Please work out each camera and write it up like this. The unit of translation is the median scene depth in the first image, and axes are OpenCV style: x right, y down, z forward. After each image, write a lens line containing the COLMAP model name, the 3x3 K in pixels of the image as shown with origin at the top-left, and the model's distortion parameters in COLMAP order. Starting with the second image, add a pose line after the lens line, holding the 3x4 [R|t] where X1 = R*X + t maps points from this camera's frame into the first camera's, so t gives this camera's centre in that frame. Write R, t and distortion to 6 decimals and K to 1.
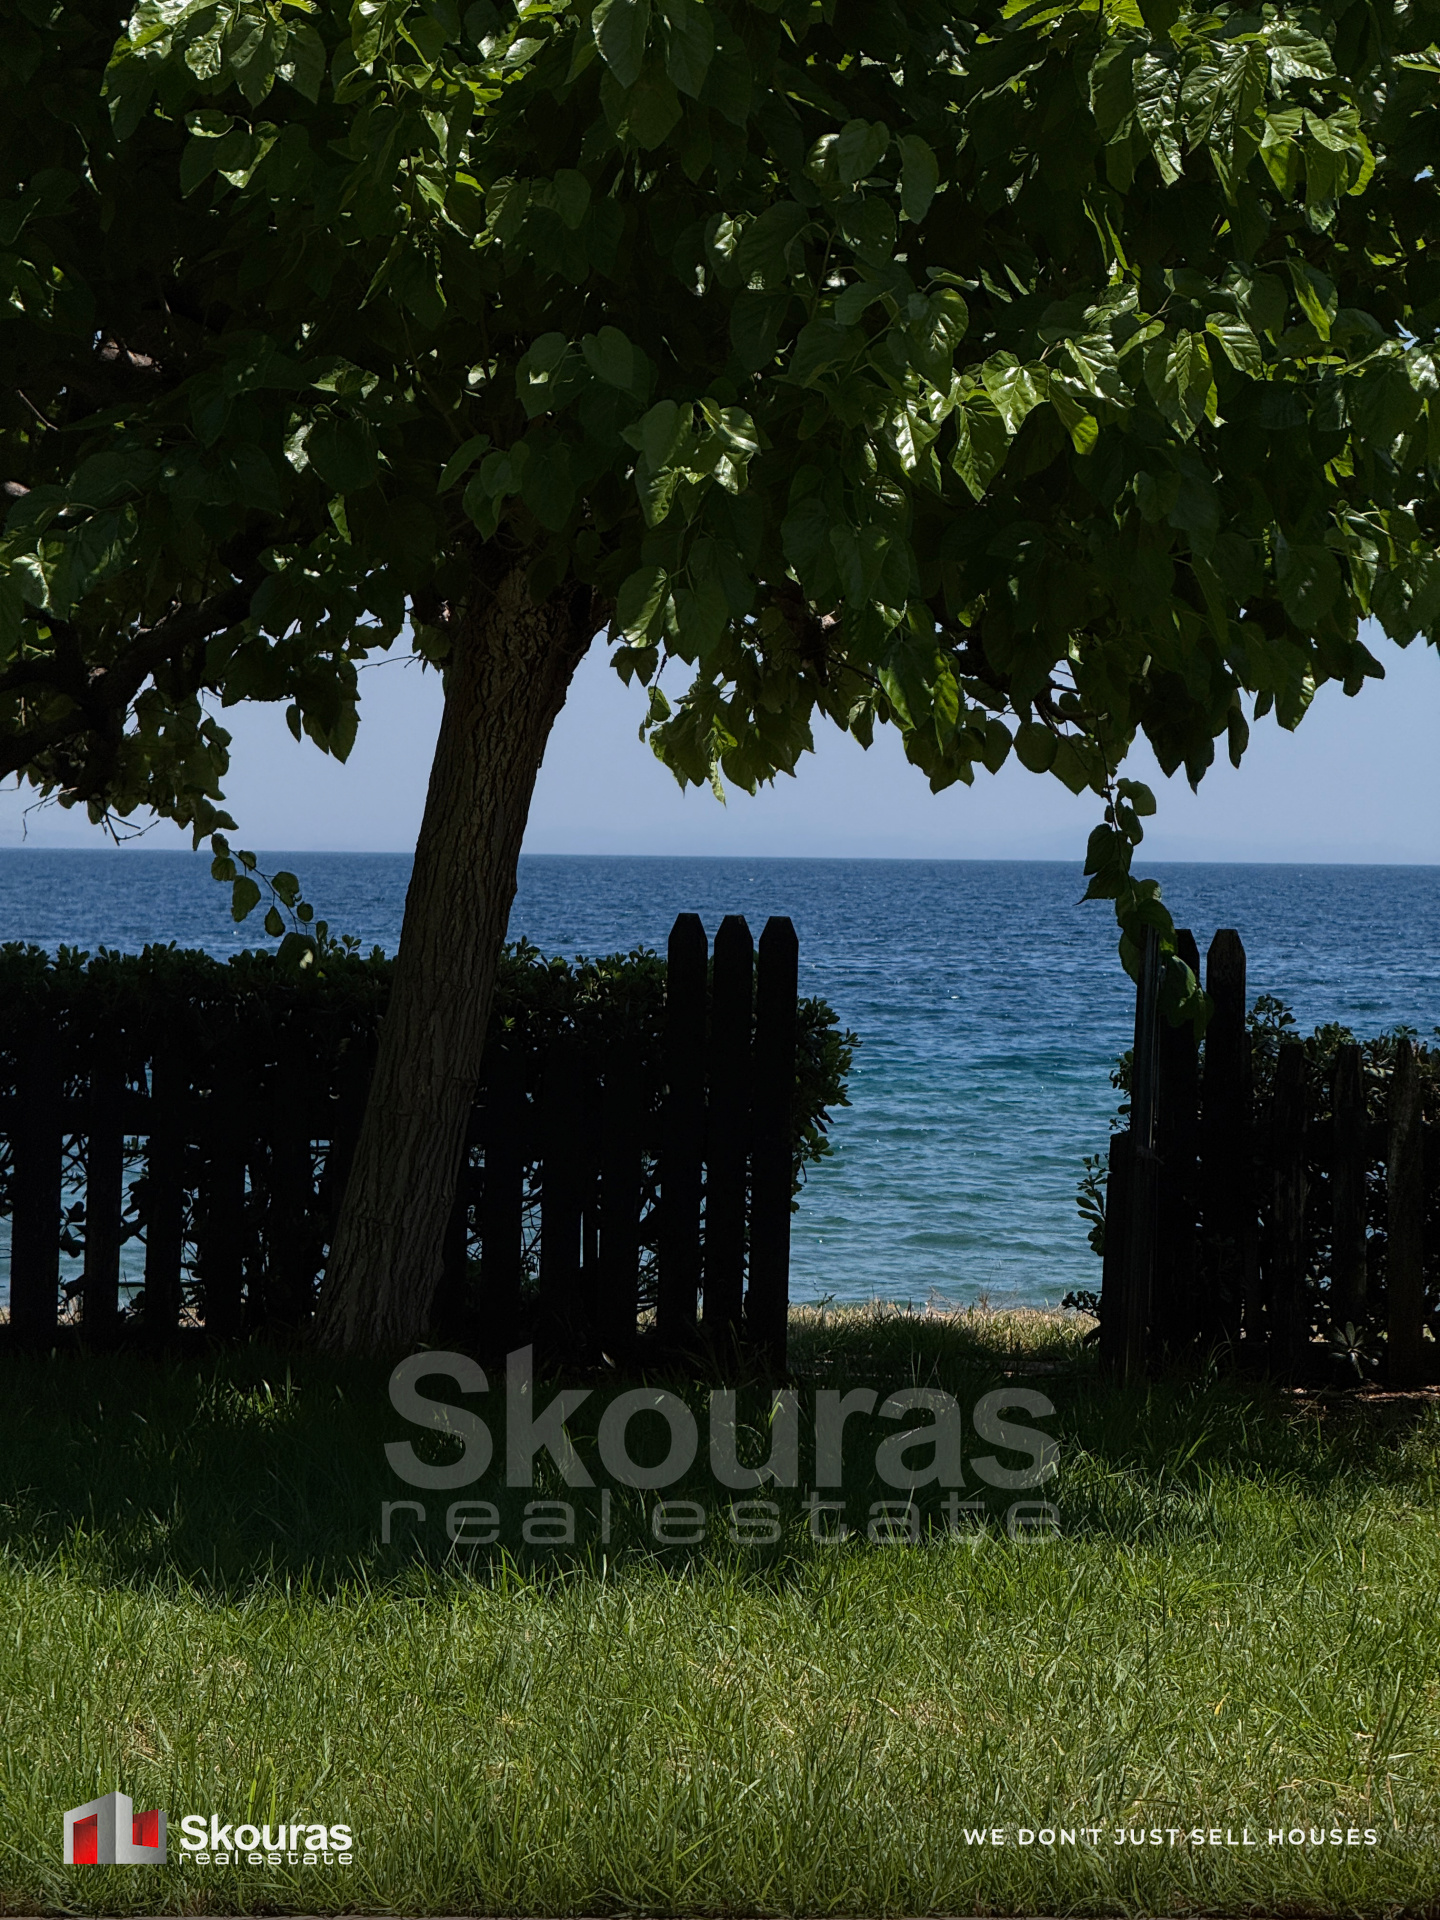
lens RADIAL K [[6712.5, 0, 719.6], [0, 6712.5, 959.0], [0, 0, 1]] dist [-0.043993, 0.000000]
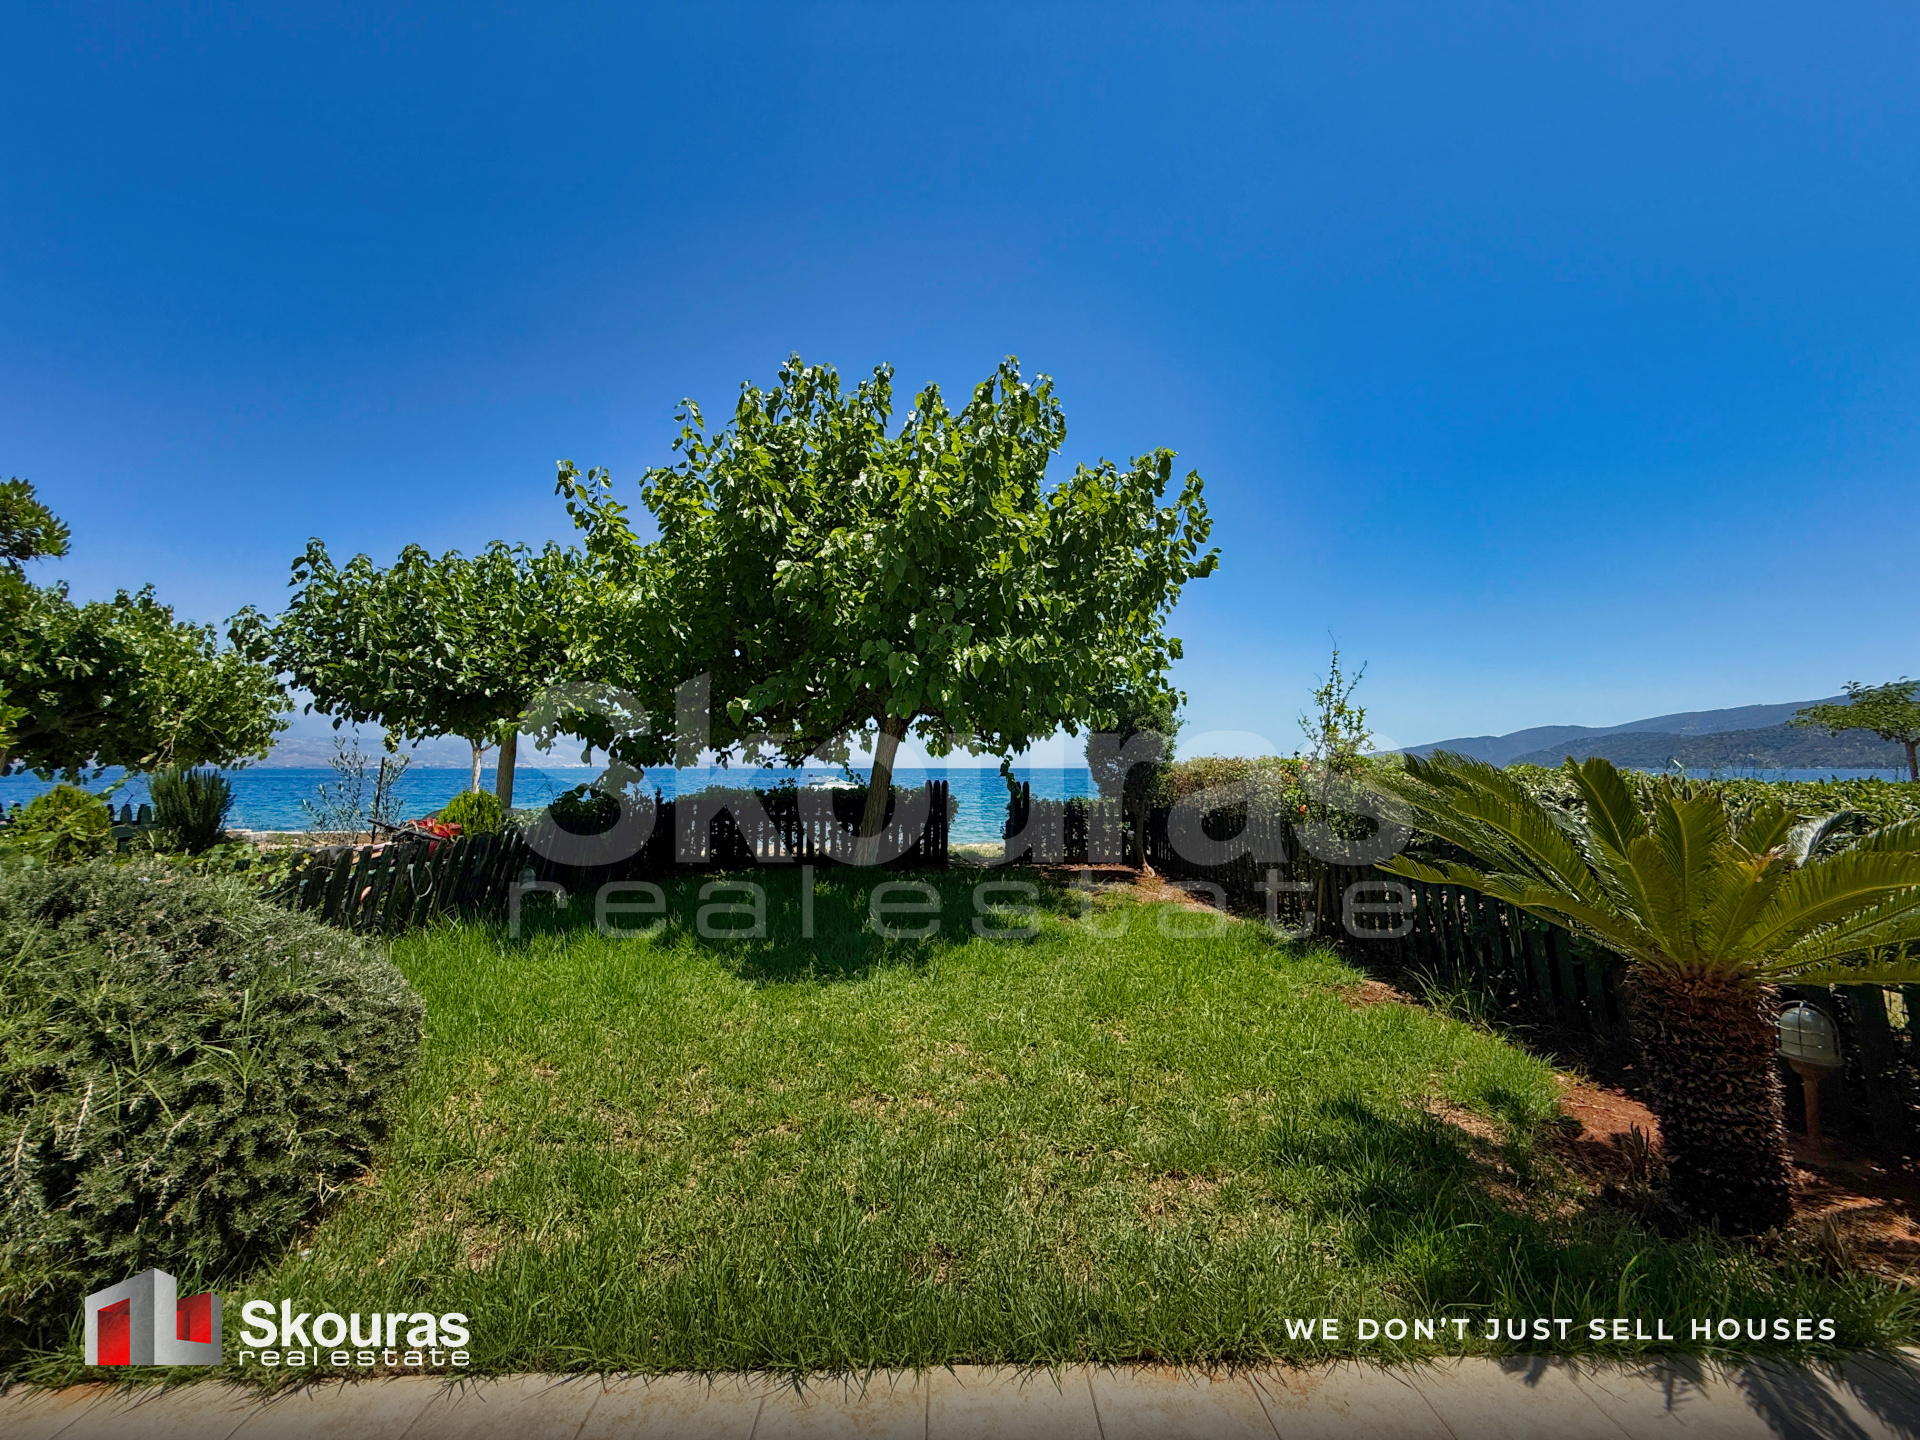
lens RADIAL K [[768.2, 0, 966.9], [0, 768.2, 714.8], [0, 0, 1]] dist [-0.002239, 0.000254]
pose [[0.999779, -0.012308, 0.017048, 0.016669], [0.013685, 0.996439, -0.083198, -0.007043], [-0.015963, 0.083413, 0.996387, 0.366950]]
